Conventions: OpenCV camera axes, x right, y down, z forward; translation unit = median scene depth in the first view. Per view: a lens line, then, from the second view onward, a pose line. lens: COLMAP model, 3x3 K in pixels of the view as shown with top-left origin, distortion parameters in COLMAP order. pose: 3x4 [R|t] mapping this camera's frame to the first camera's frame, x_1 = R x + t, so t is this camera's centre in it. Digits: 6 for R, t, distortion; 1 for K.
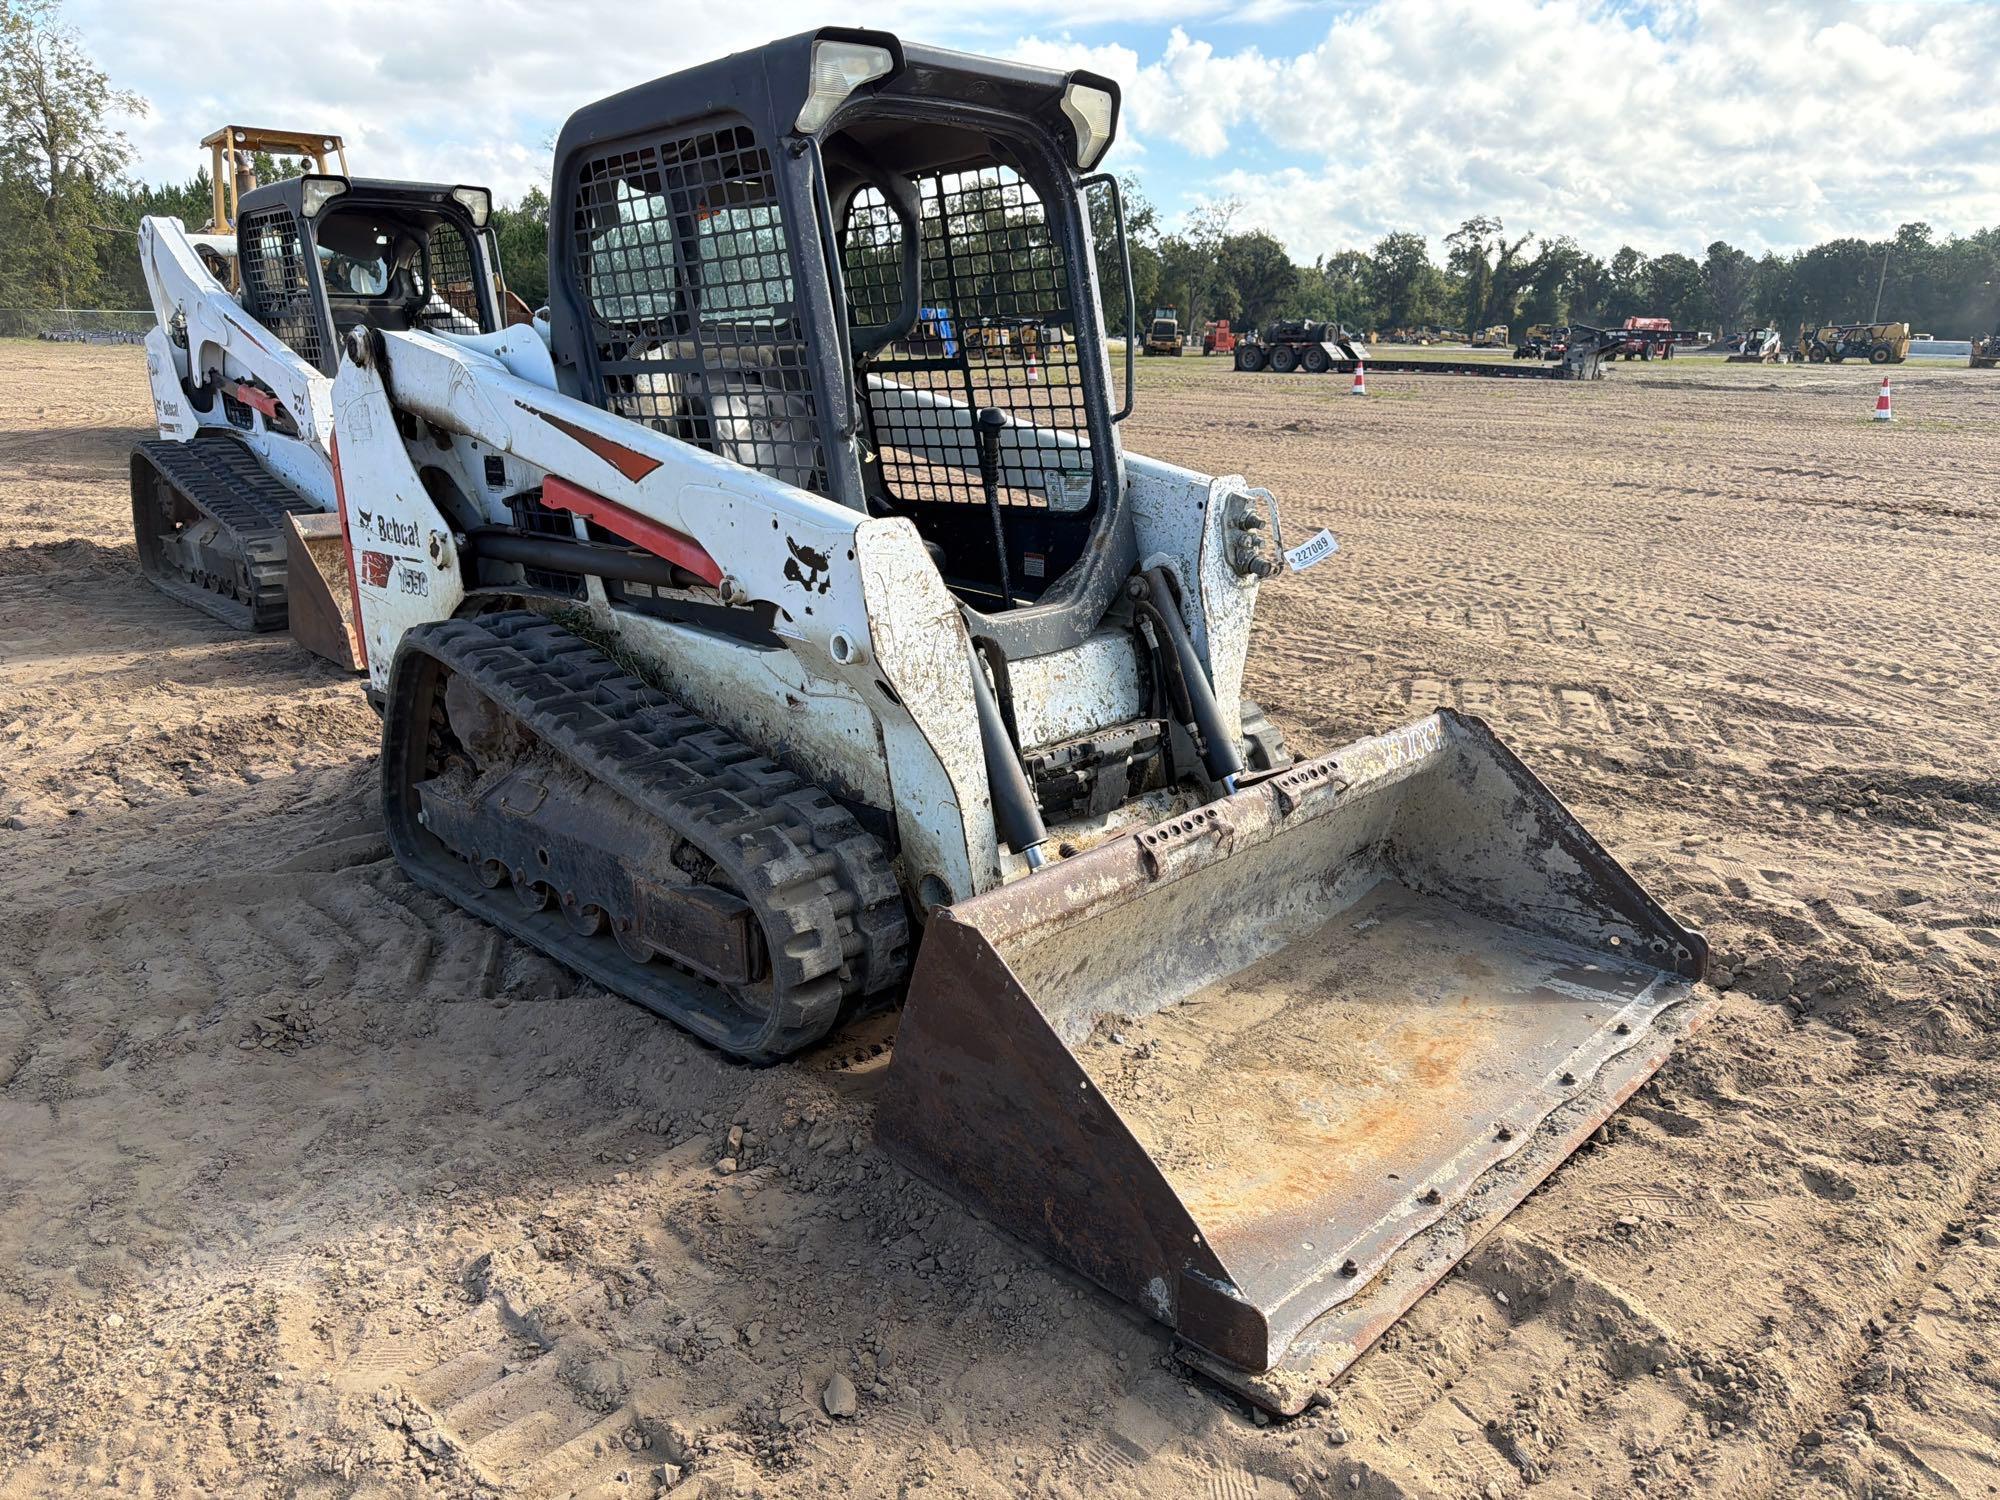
lens RADIAL K [[1451.4, 0, 1000.0], [0, 1451.4, 750.0], [0, 0, 1]] dist [0.006915, -0.013512]
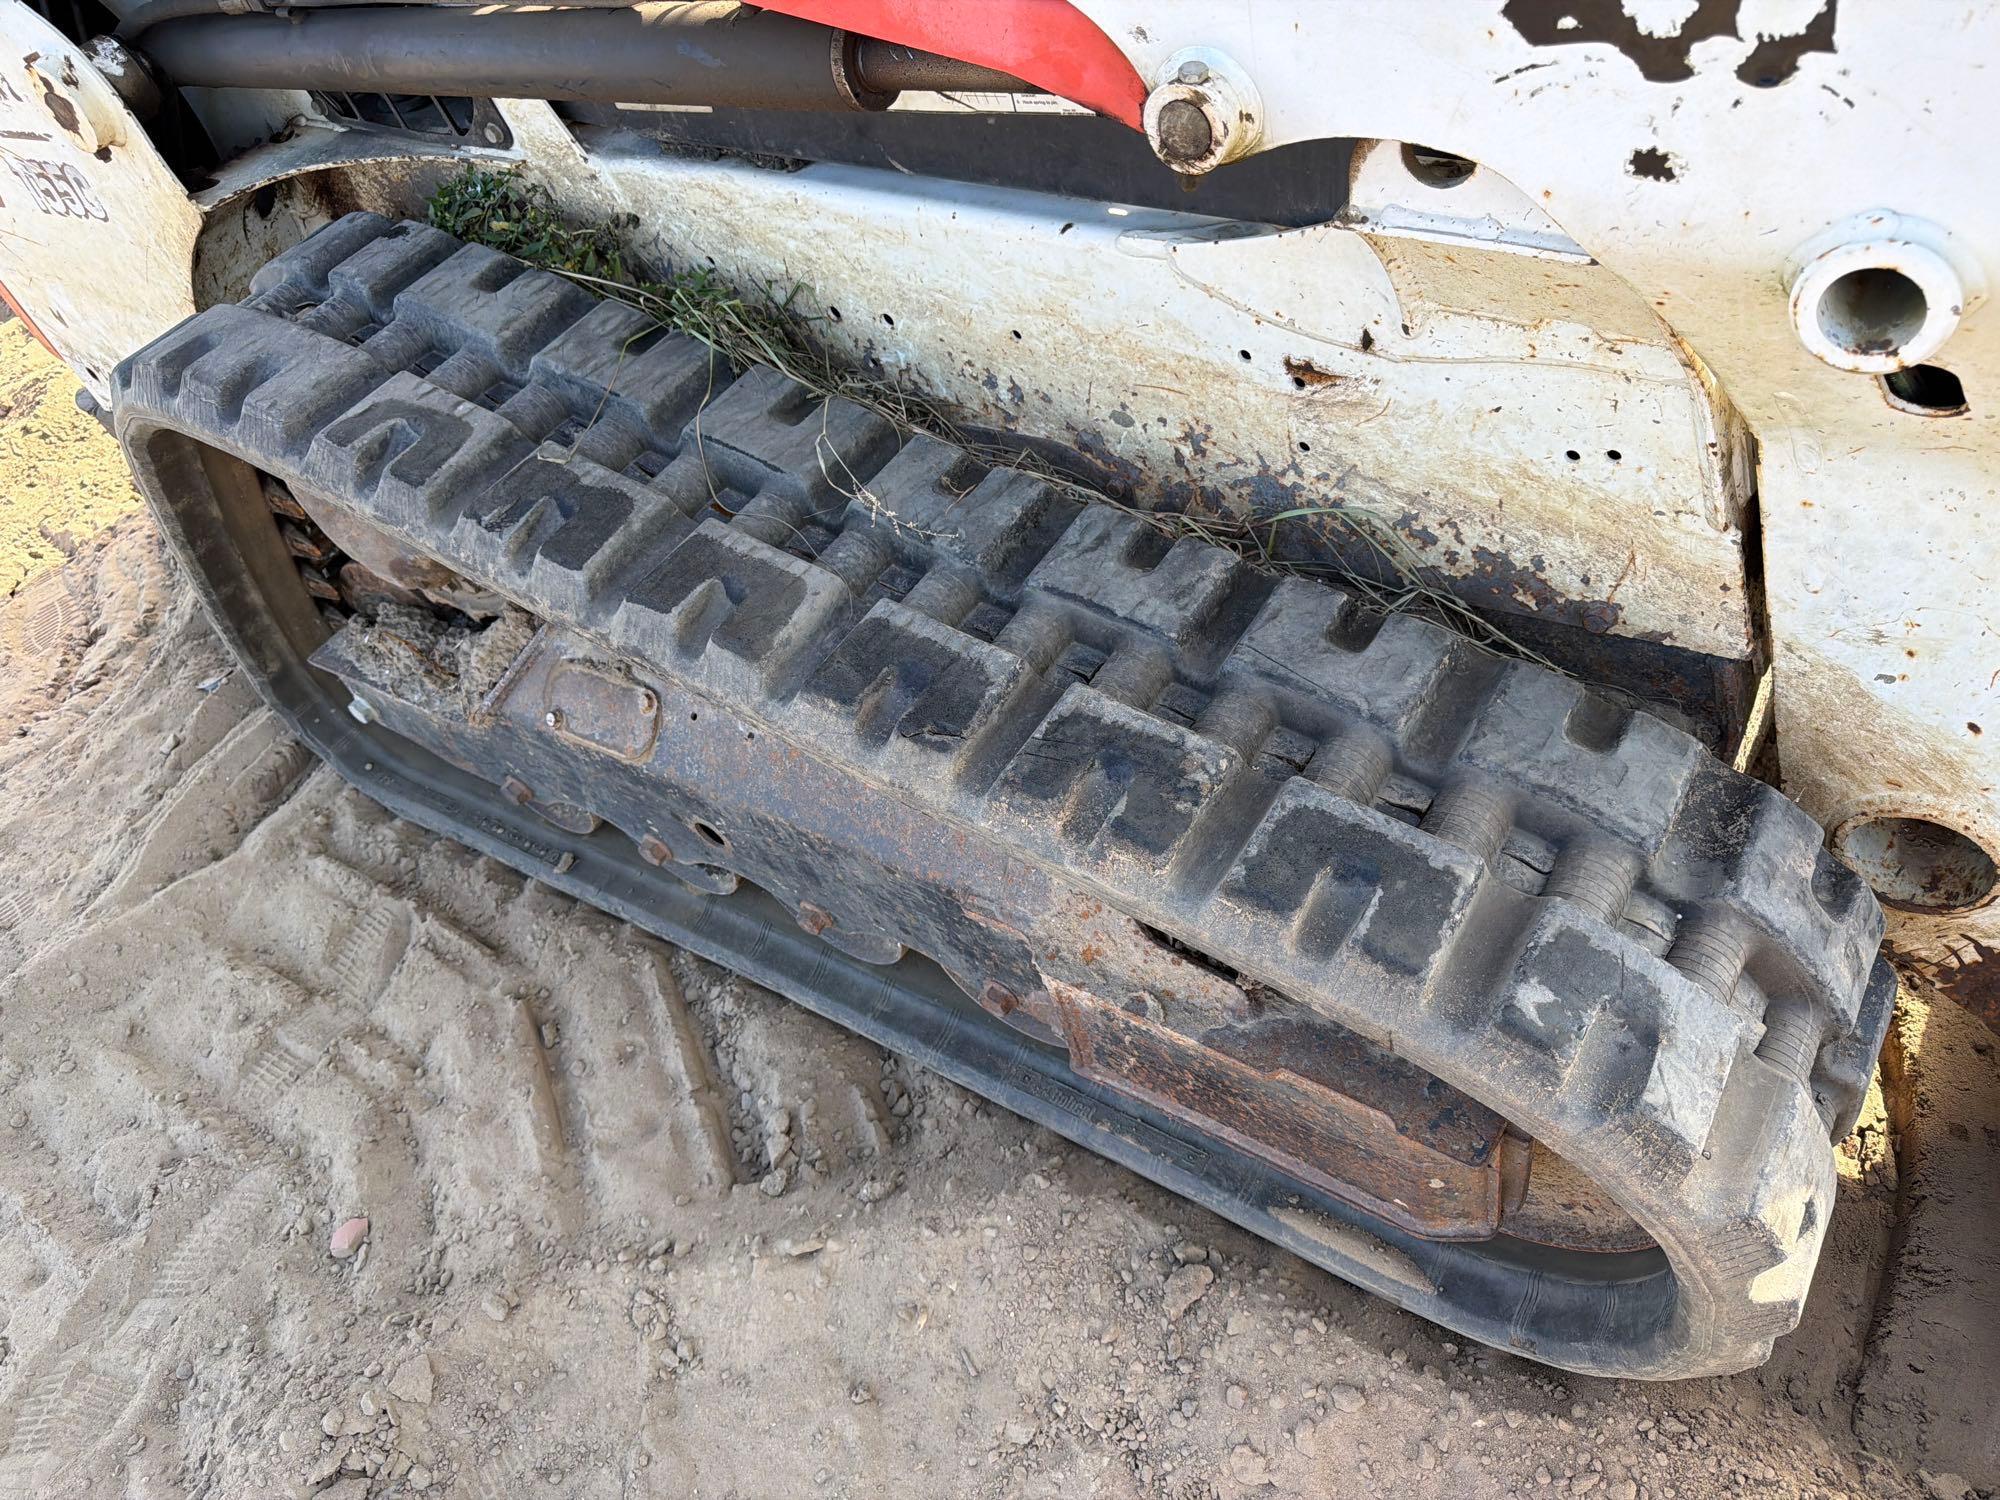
lens RADIAL K [[1475.3, 0, 997.1], [0, 1475.3, 809.7], [0, 0, 1]] dist [0.066072, -0.063127]
pose [[0.960619, -0.275087, -0.039212, -0.200711], [0.257789, 0.829617, 0.495257, -0.124114], [-0.103708, -0.485862, 0.867861, 0.577772]]
